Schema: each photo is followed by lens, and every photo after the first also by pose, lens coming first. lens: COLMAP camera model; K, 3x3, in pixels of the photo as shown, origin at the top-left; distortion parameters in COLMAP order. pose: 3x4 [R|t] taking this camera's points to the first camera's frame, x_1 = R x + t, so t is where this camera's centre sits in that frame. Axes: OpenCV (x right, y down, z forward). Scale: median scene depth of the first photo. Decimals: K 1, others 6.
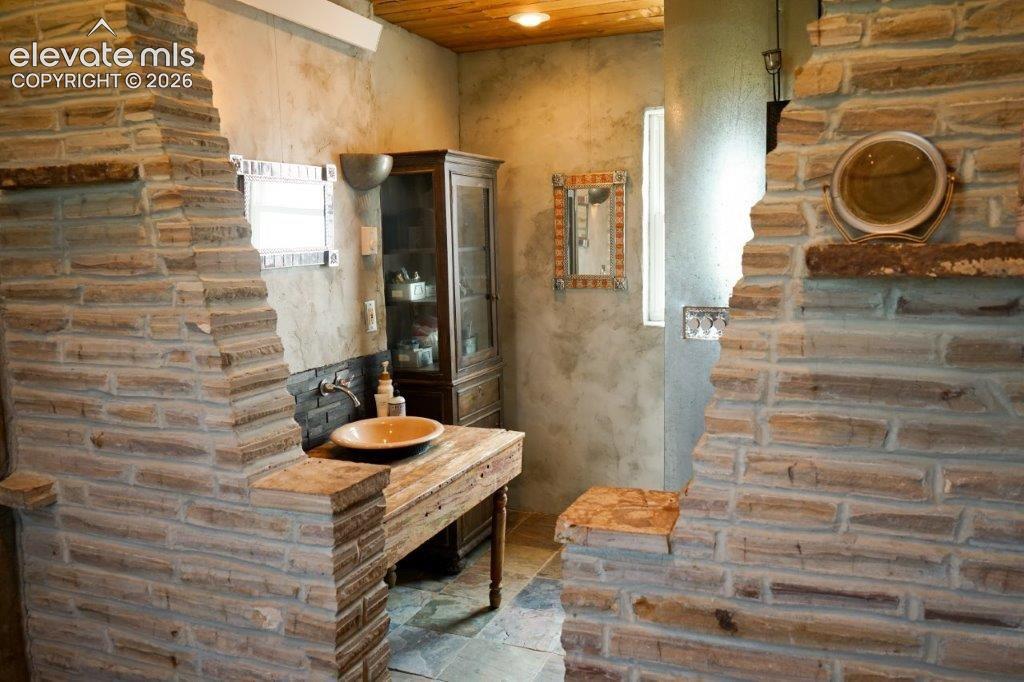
lens RADIAL K [[823.7, 0, 512.7], [0, 823.7, 338.8], [0, 0, 1]] dist [-0.008205, 0.019183]
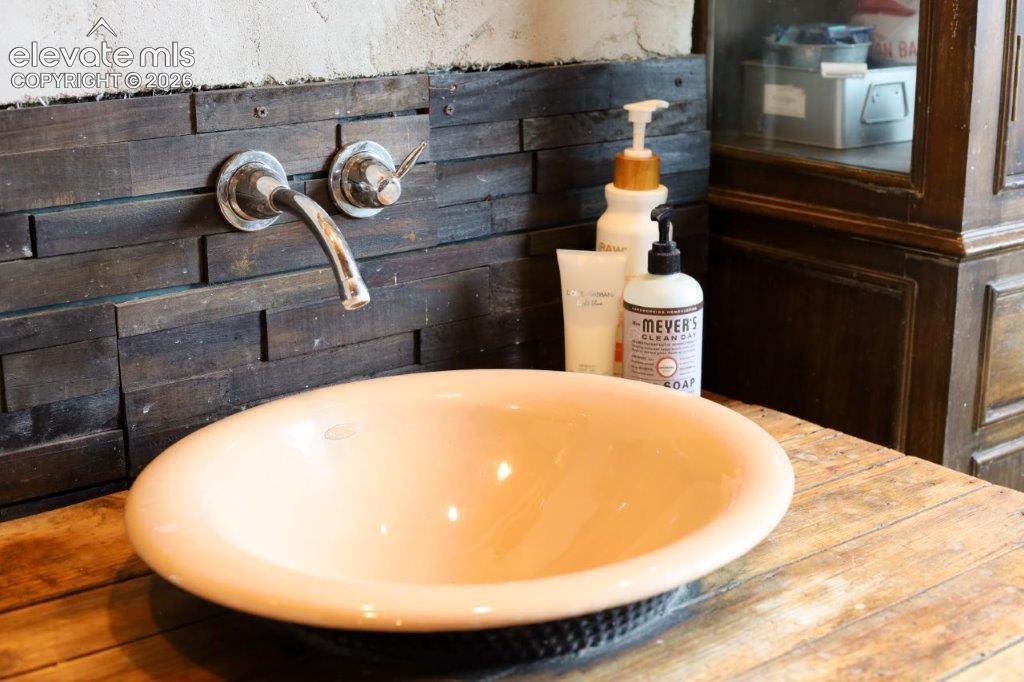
lens RADIAL K [[1504.4, 0, 513.2], [0, 1504.4, 342.7], [0, 0, 1]] dist [-0.100244, 0.000000]
pose [[0.867885, 0.153244, -0.472537, 0.006996], [-0.078729, 0.981638, 0.173749, 0.024564], [0.490487, -0.113592, 0.864014, 0.654088]]
